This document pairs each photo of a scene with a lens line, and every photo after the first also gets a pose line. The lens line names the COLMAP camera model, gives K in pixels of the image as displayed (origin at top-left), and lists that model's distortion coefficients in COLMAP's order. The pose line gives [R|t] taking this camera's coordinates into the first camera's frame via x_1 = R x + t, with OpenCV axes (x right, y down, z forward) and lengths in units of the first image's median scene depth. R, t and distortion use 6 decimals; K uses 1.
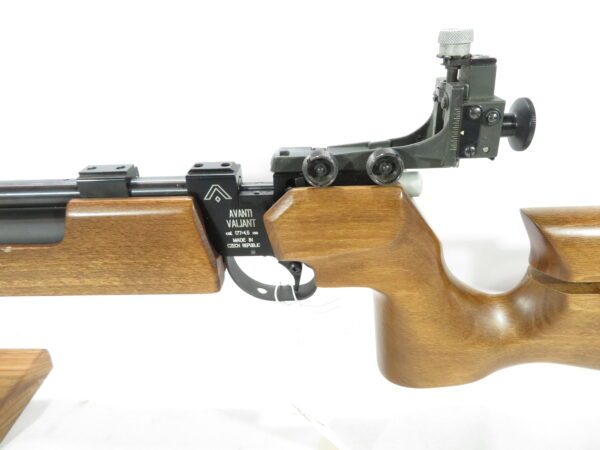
lens RADIAL K [[429.2, 0, 300.0], [0, 429.2, 225.0], [0, 0, 1]] dist [0.000854, 0.000979]
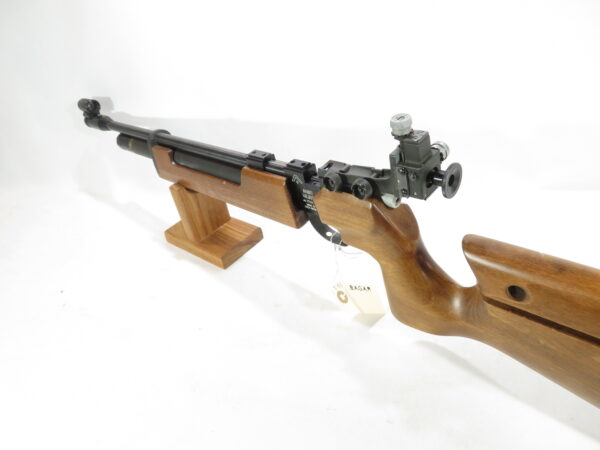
lens RADIAL K [[429.2, 0, 300.0], [0, 429.2, 225.0], [0, 0, 1]] dist [0.000854, 0.000979]
pose [[0.751291, 0.282222, -0.596584, 0.963125], [-0.132845, 0.950121, 0.282173, -0.403459], [0.646463, -0.132741, 0.751309, -0.411593]]
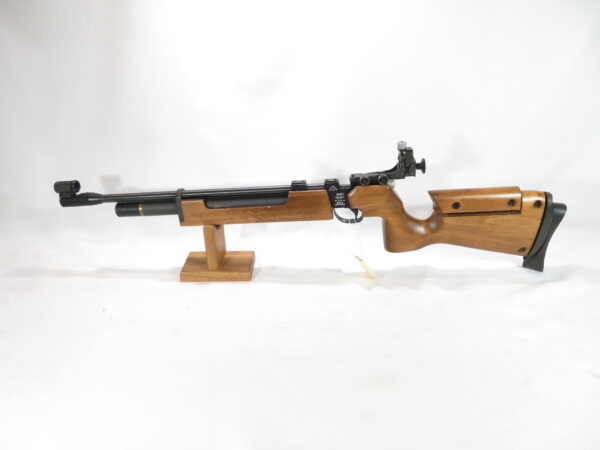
lens RADIAL K [[429.2, 0, 300.0], [0, 429.2, 225.0], [0, 0, 1]] dist [0.000854, 0.000979]
pose [[0.998612, -0.020129, -0.048665, -0.287736], [0.020895, 0.999665, 0.015272, 0.151570], [0.048341, -0.016268, 0.998698, -2.299593]]
